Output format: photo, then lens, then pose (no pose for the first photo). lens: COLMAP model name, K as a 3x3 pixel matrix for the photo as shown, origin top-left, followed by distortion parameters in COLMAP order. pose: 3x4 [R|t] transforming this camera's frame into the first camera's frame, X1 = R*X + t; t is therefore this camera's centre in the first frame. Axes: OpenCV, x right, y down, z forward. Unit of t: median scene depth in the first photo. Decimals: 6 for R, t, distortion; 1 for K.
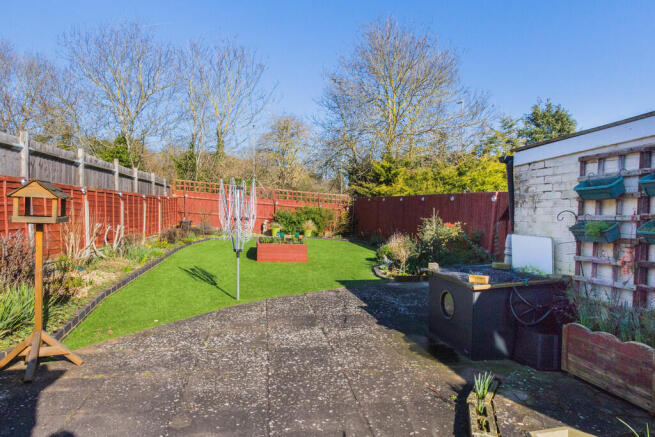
lens RADIAL K [[432.2, 0, 327.5], [0, 432.2, 218.5], [0, 0, 1]] dist [0.000571, 0.000399]
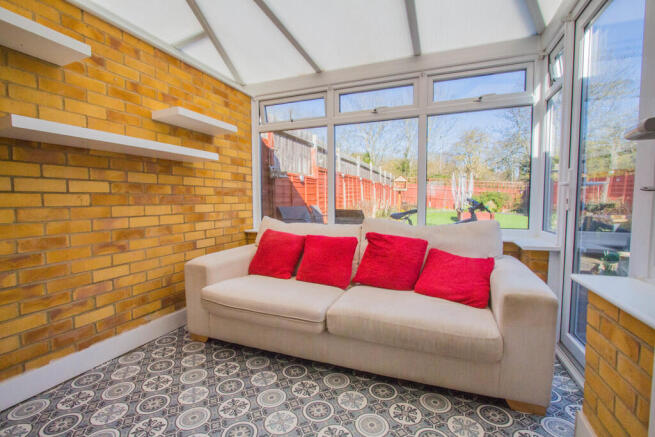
lens RADIAL K [[301.9, 0, 327.5], [0, 301.9, 218.5], [0, 0, 1]] dist [0.000842, 0.000132]
pose [[0.871497, 0.018368, -0.490056, -0.019619], [0.004313, 0.998973, 0.045112, 0.014752], [0.490381, -0.041429, 0.870523, -0.136185]]
